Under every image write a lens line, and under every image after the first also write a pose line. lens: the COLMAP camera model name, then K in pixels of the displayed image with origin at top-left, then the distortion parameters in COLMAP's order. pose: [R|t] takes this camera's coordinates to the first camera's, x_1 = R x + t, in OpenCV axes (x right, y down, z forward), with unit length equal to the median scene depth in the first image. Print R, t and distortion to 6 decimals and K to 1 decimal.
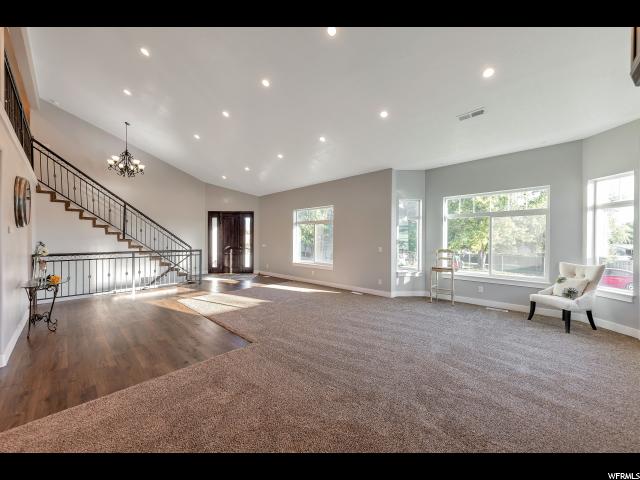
lens RADIAL K [[234.8, 0, 320.8], [0, 234.8, 237.2], [0, 0, 1]] dist [0.002242, 0.000001]
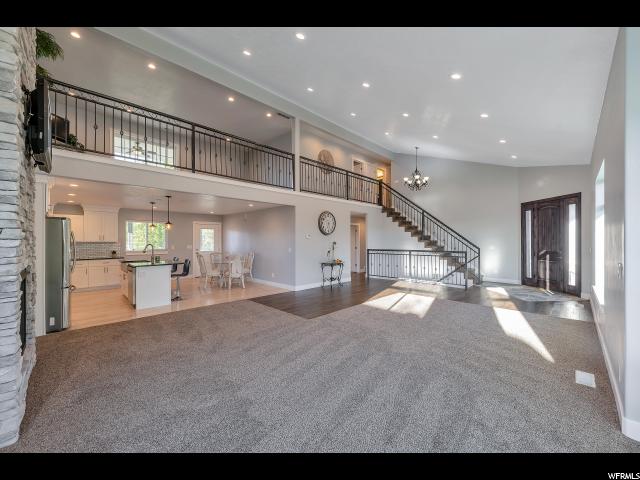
lens RADIAL K [[255.5, 0, 323.3], [0, 255.5, 241.0], [0, 0, 1]] dist [0.001472, 0.000152]
pose [[-0.042915, -0.002713, -0.999075, 0.520569], [0.012312, 0.999919, -0.003244, 0.009660], [0.999003, -0.012440, -0.042878, 0.527082]]
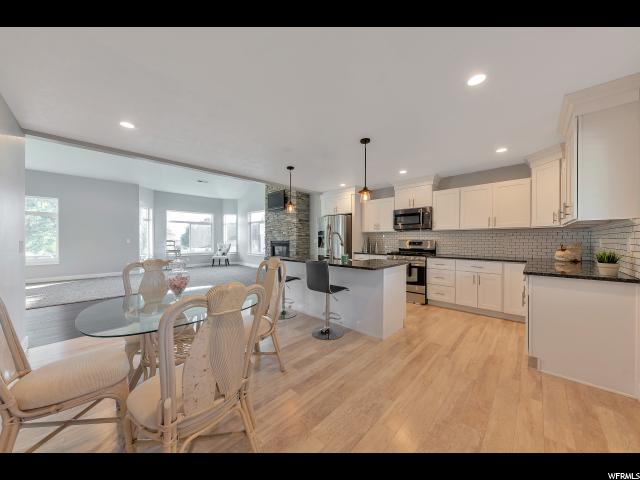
lens RADIAL K [[222.4, 0, 319.3], [0, 222.4, 240.4], [0, 0, 1]] dist [0.002330, 0.000030]
pose [[0.015218, -0.006084, 0.999866, -0.818566], [-0.009435, 0.999936, 0.006228, 0.024304], [-0.999840, -0.009528, 0.015160, -0.102938]]
